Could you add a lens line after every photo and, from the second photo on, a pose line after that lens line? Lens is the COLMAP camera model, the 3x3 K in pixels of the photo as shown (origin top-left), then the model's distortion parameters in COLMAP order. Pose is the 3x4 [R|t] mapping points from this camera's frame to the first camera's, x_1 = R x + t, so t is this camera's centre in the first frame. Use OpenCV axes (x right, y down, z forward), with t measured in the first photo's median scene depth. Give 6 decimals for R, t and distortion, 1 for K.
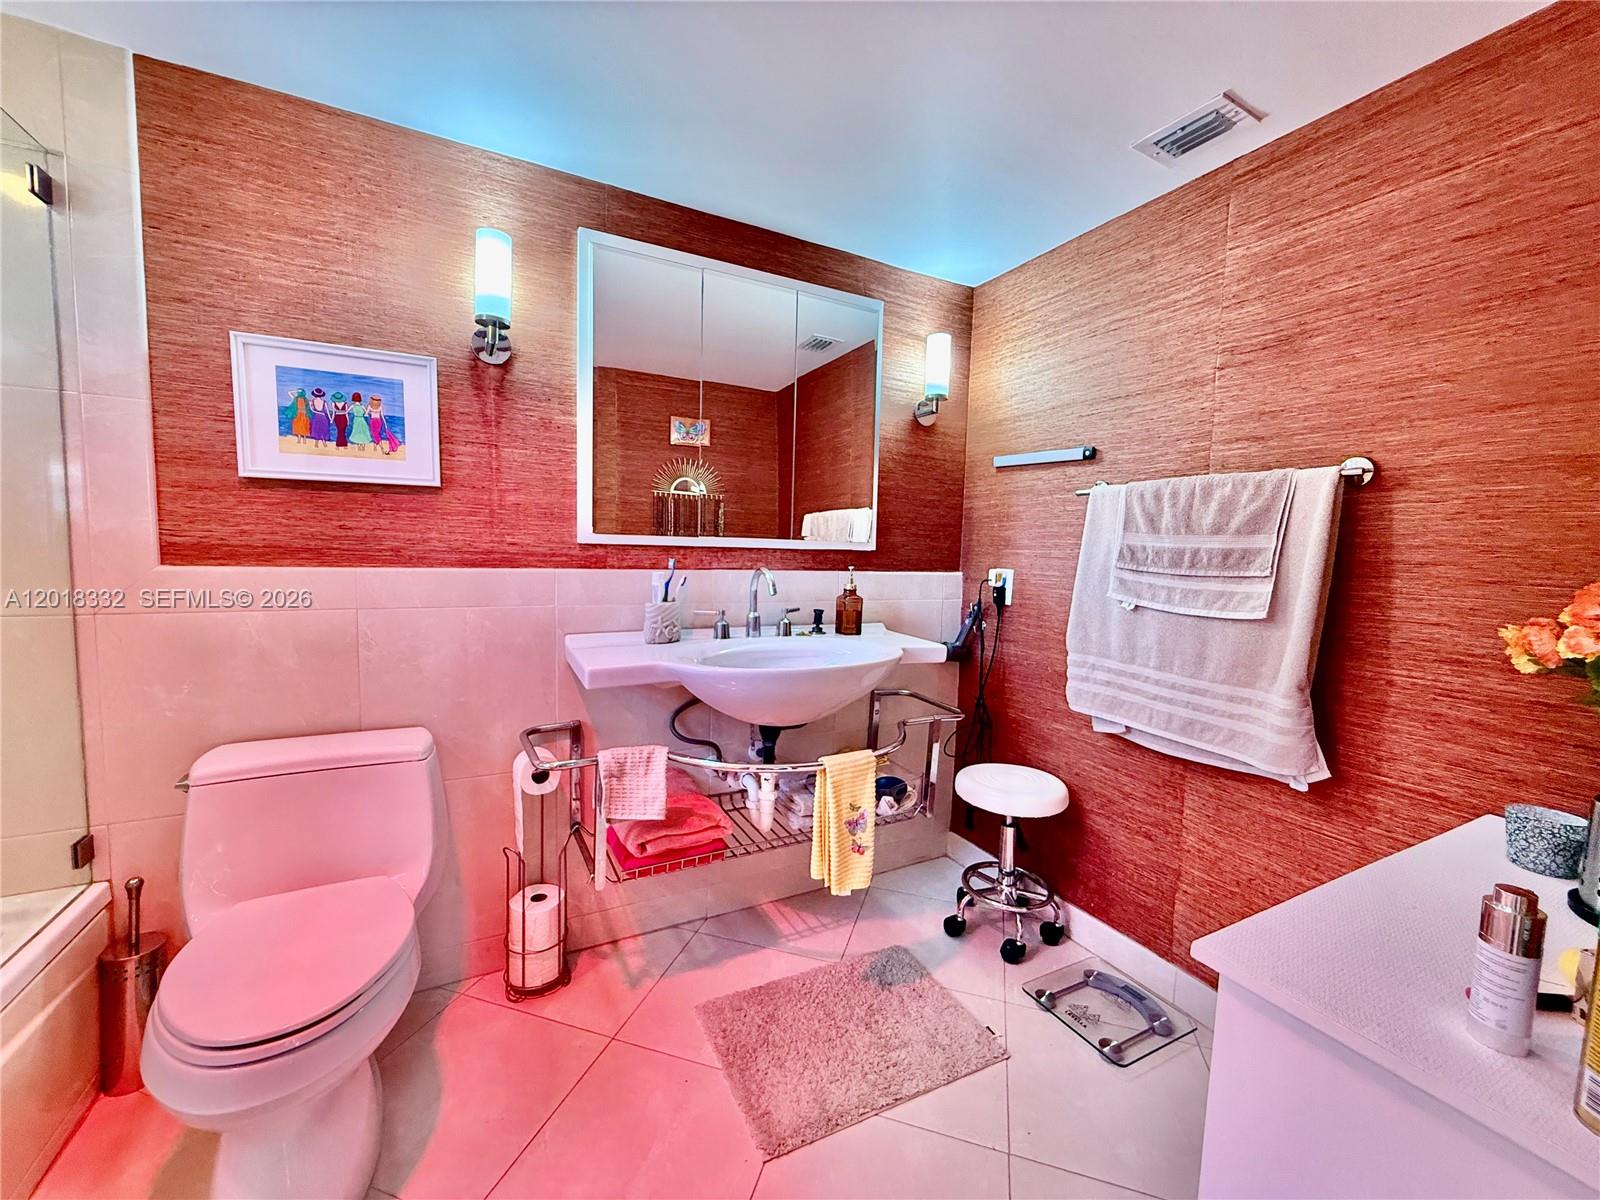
lens RADIAL K [[635.8, 0, 795.7], [0, 635.8, 598.4], [0, 0, 1]] dist [-0.000187, 0.000149]
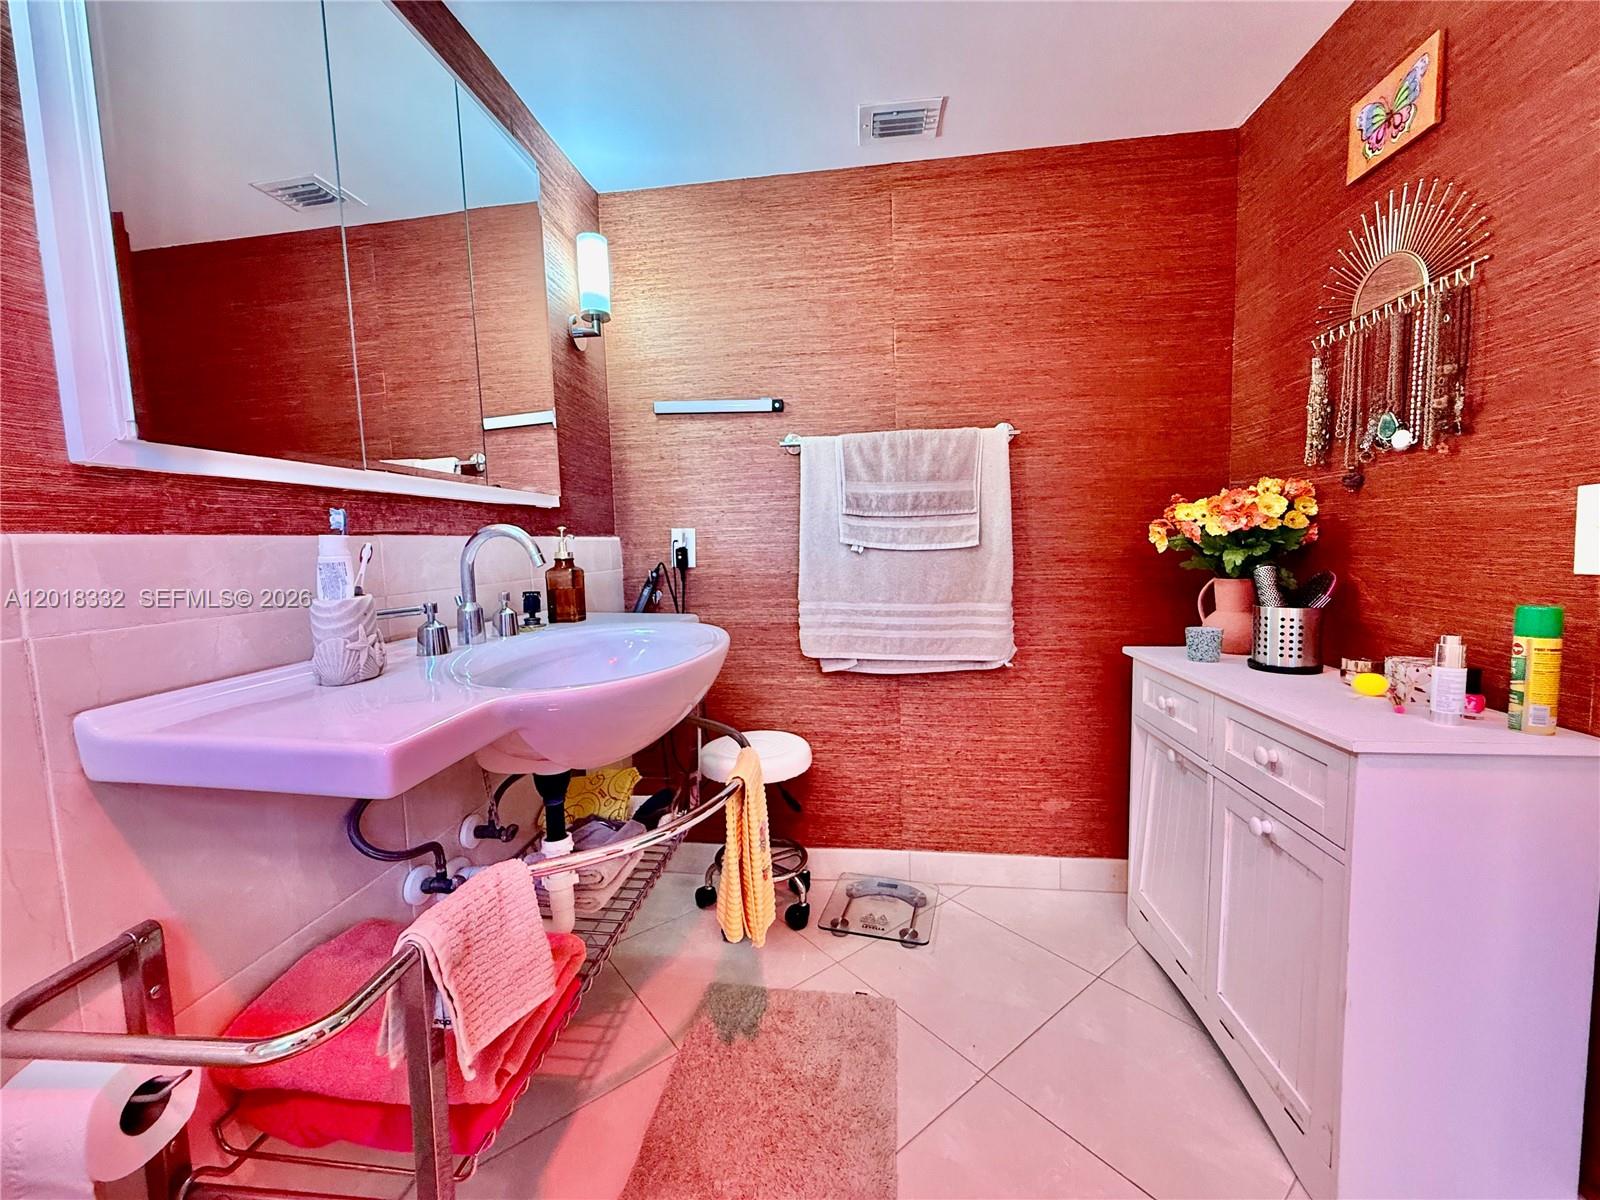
lens RADIAL K [[635.8, 0, 795.7], [0, 635.8, 598.4], [0, 0, 1]] dist [-0.000187, 0.000149]
pose [[0.571921, -0.116747, 0.811958, -0.419140], [0.107582, 0.991946, 0.066848, 0.011935], [-0.813223, 0.049120, 0.579875, 0.451671]]
